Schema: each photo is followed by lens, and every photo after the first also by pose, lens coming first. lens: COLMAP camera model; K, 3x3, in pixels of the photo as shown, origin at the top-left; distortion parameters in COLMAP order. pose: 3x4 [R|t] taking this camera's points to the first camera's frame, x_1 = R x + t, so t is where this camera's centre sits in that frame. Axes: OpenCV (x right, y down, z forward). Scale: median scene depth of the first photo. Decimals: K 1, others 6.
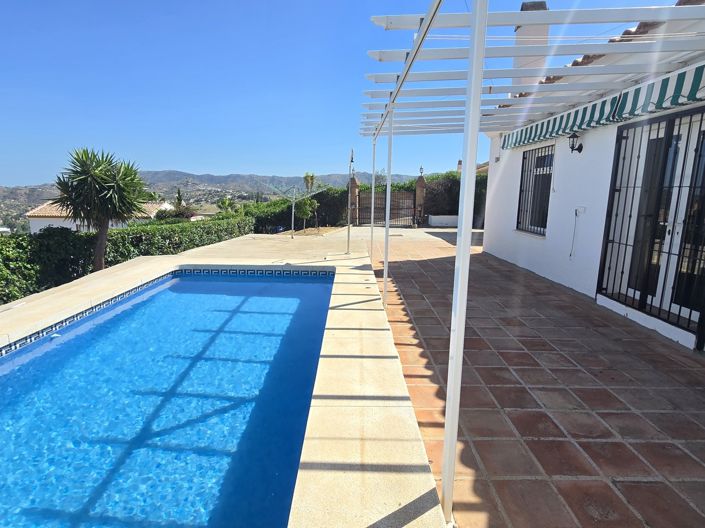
lens RADIAL K [[382.2, 0, 352.5], [0, 382.2, 264.0], [0, 0, 1]] dist [-0.000015, -0.000529]
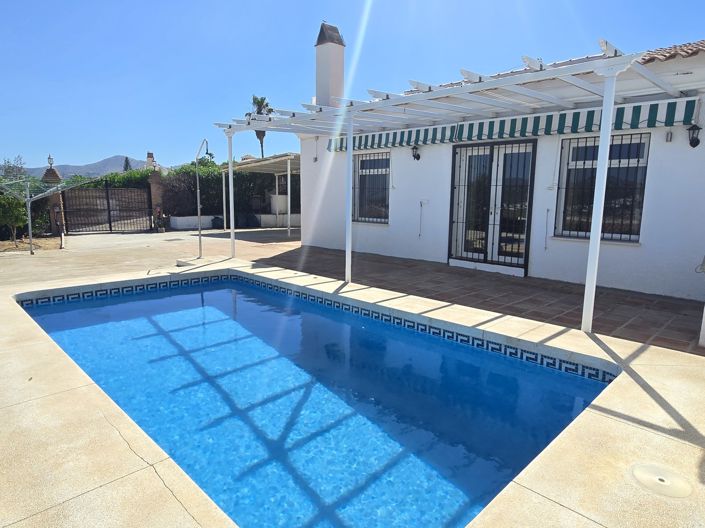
lens RADIAL K [[448.9, 0, 352.5], [0, 448.9, 264.0], [0, 0, 1]] dist [0.031045, -0.000285]
pose [[0.711304, -0.112881, 0.693761, -0.782023], [0.129253, 0.991195, 0.028755, -0.000184], [-0.690898, 0.069217, 0.719631, 0.030509]]
